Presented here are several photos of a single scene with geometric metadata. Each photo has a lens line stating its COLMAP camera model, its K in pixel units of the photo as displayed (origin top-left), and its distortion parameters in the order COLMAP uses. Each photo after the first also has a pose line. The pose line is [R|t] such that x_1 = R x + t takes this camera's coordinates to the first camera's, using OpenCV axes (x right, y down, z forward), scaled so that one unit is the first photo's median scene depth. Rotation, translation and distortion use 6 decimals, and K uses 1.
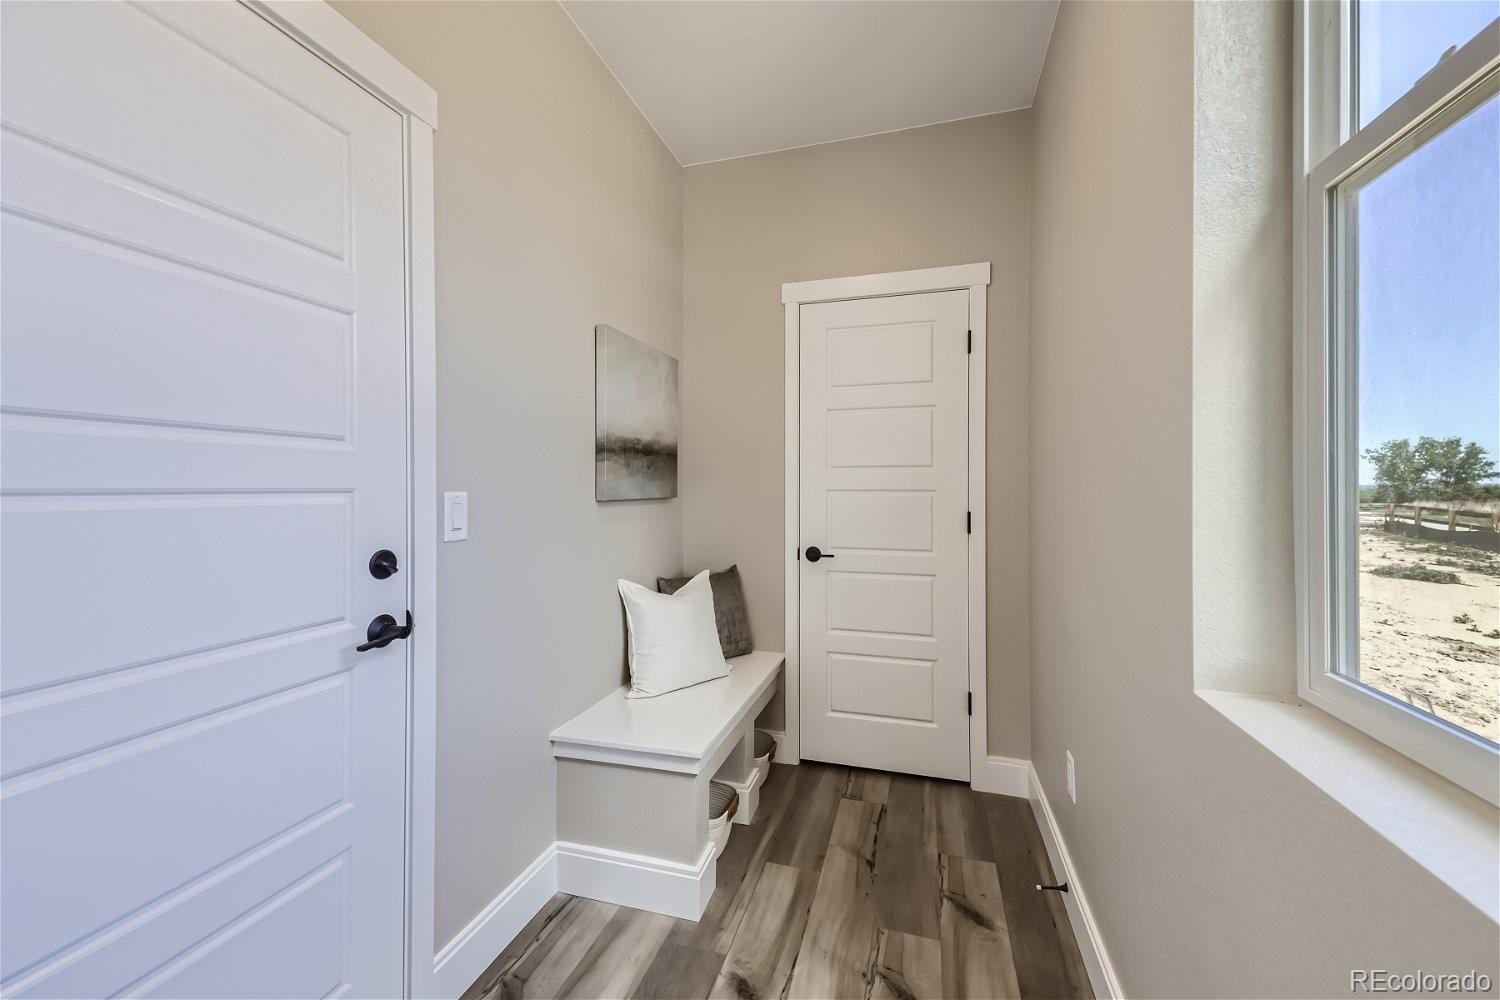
lens RADIAL K [[605.1, 0, 750.2], [0, 605.1, 492.5], [0, 0, 1]] dist [0.001728, -0.001031]
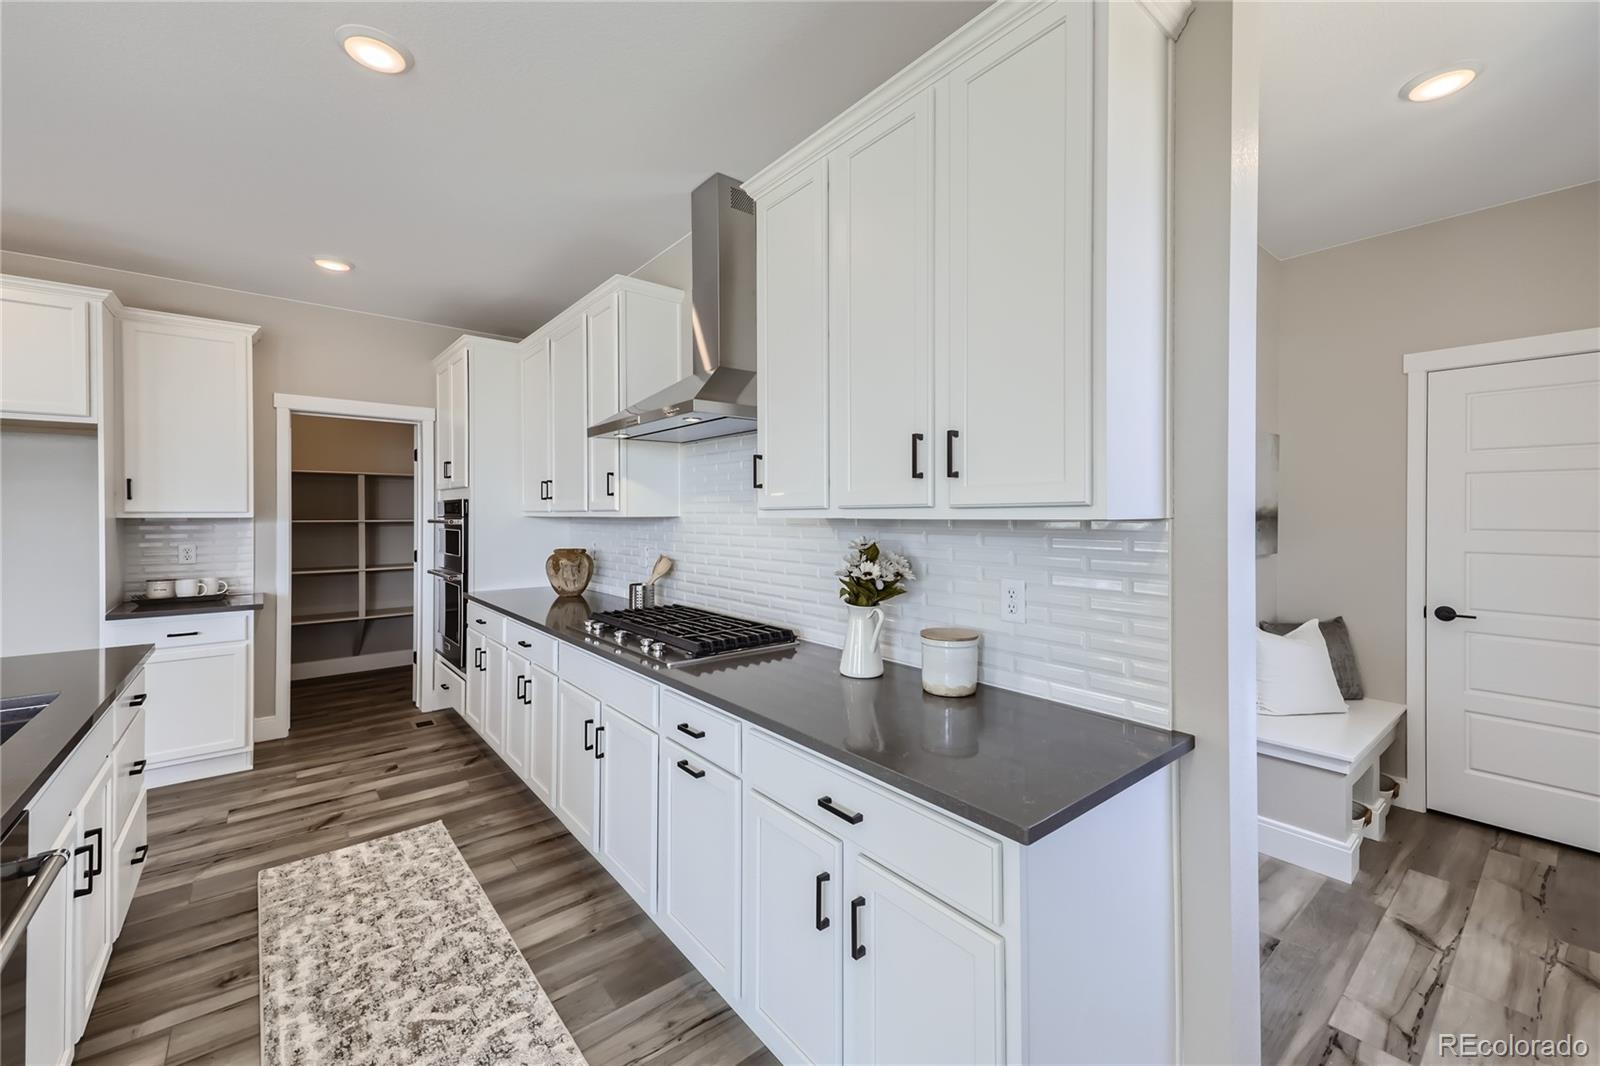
lens RADIAL K [[645.4, 0, 771.7], [0, 645.4, 510.5], [0, 0, 1]] dist [0.001728, -0.001031]
pose [[0.808017, 0.003653, -0.589147, -0.205895], [-0.002362, 0.999993, 0.002960, -0.087293], [0.589154, -0.001000, 0.808020, -0.662849]]
